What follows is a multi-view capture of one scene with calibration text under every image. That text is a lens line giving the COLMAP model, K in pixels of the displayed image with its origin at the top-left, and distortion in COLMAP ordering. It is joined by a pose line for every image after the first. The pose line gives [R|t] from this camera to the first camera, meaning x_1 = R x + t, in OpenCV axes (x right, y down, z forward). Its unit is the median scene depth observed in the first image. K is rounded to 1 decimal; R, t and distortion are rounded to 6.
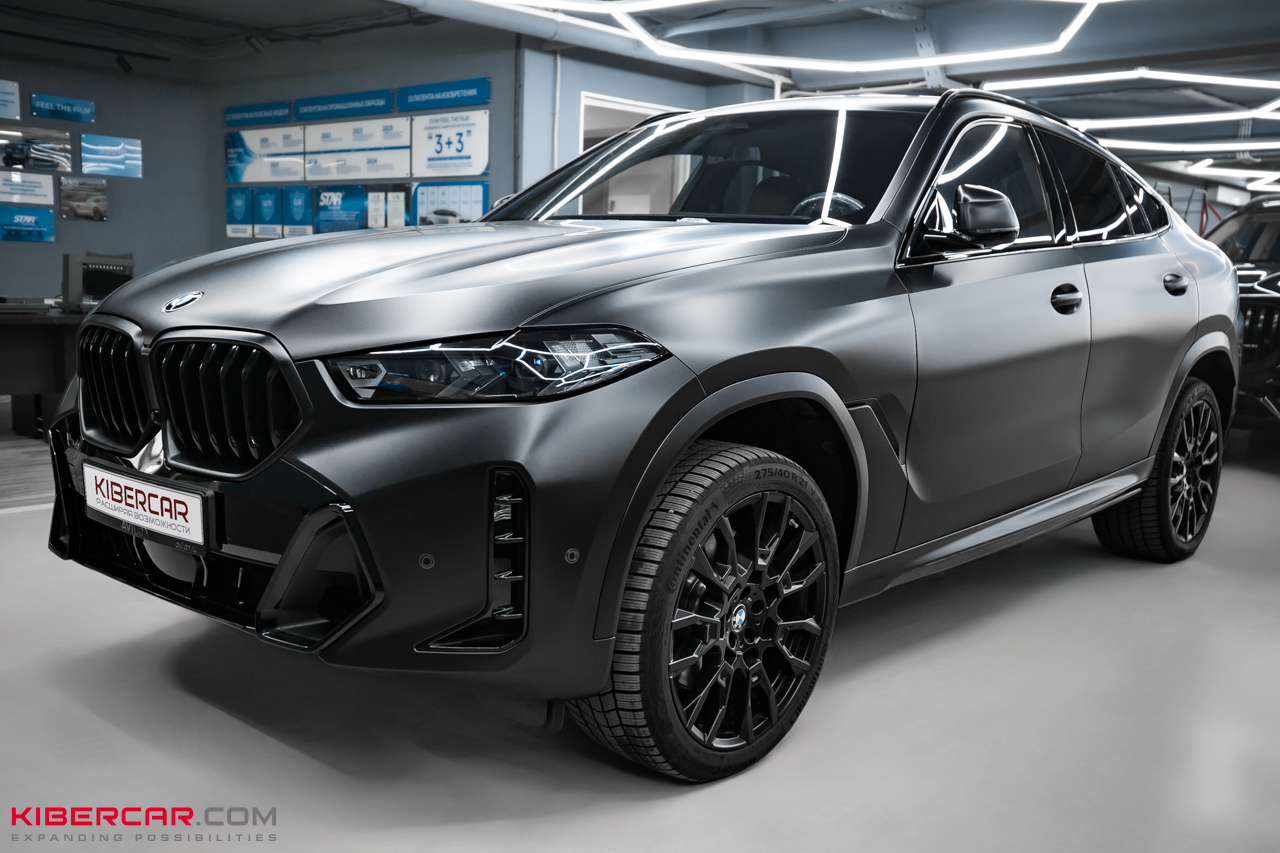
lens RADIAL K [[1325.2, 0, 640.0], [0, 1325.2, 426.5], [0, 0, 1]] dist [0.015751, -0.006418]
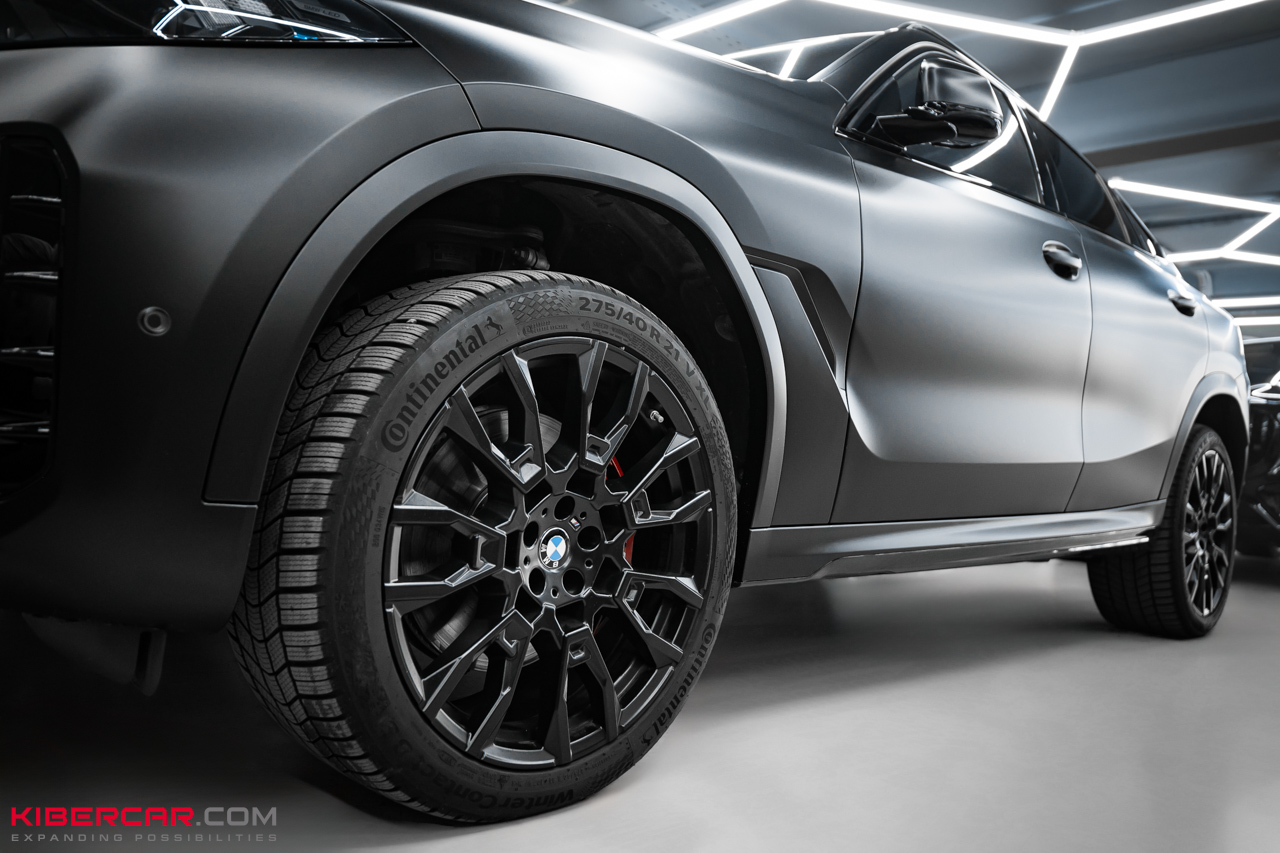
lens RADIAL K [[1061.7, 0, 640.0], [0, 1061.7, 426.5], [0, 0, 1]] dist [0.002609, 0.008752]
pose [[0.998319, 0.034230, -0.046766, 0.130454], [-0.041671, 0.984779, -0.168739, 0.163262], [0.040279, 0.170405, 0.984551, 0.489214]]
